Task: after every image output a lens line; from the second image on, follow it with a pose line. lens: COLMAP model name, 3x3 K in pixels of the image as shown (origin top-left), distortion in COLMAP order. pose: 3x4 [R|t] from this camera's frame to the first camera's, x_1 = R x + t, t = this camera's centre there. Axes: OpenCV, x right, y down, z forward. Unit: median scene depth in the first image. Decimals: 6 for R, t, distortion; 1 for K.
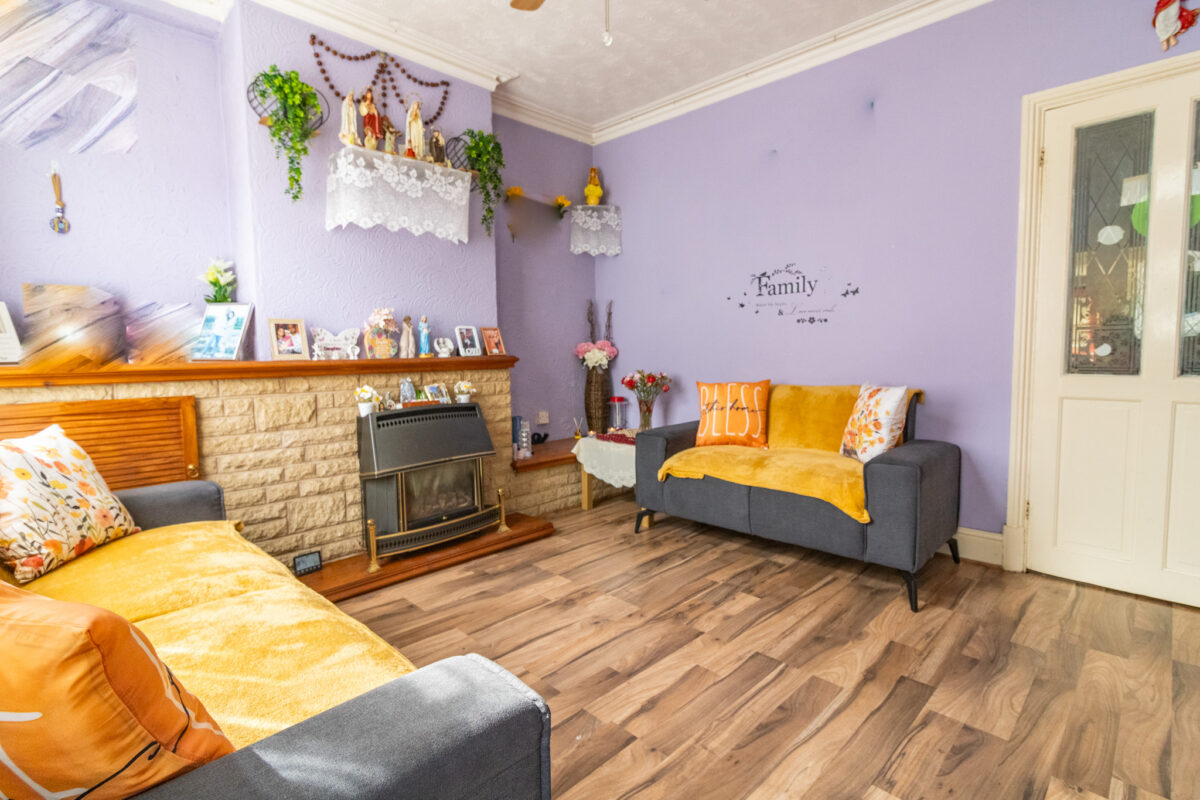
lens RADIAL K [[560.6, 0, 602.7], [0, 560.6, 392.1], [0, 0, 1]] dist [0.001714, 0.001241]
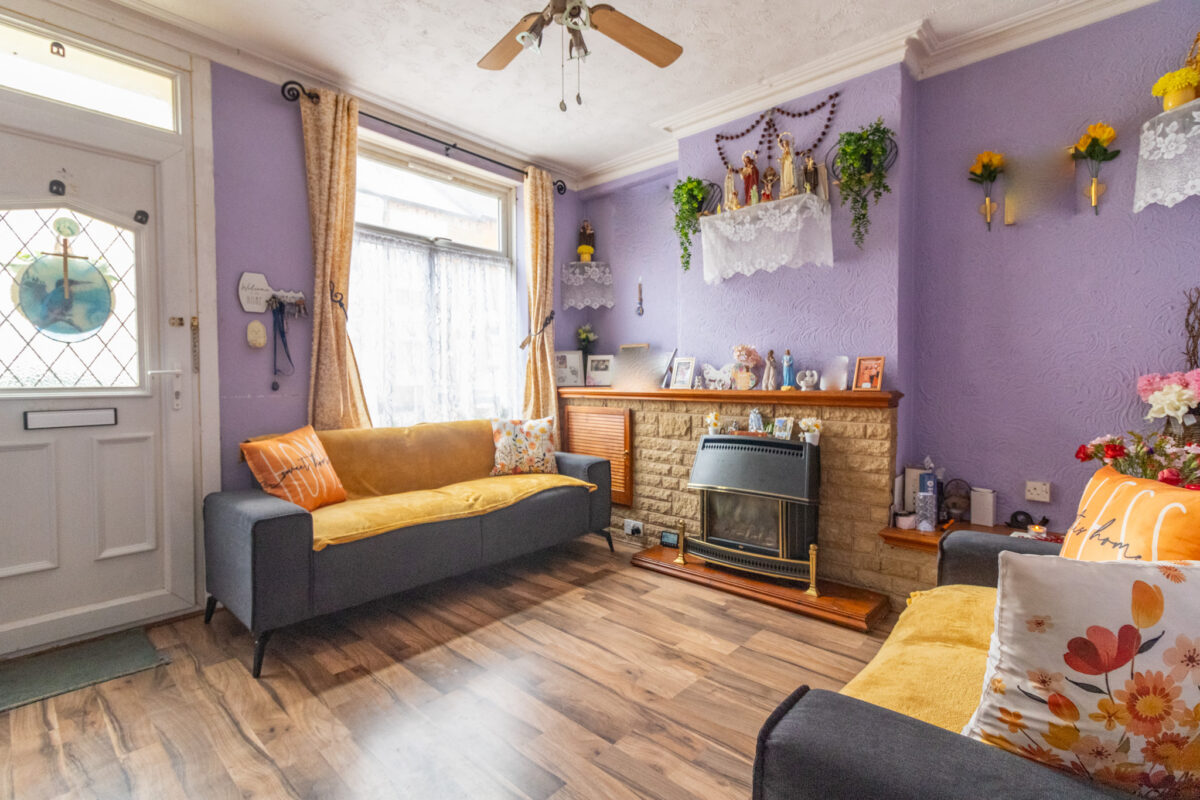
lens RADIAL K [[560.6, 0, 602.7], [0, 560.6, 392.1], [0, 0, 1]] dist [0.001714, 0.001241]
pose [[0.043487, 0.041435, -0.998194, 0.742831], [-0.072566, 0.996631, 0.038209, -0.081283], [0.996415, 0.070773, 0.046347, 0.700997]]
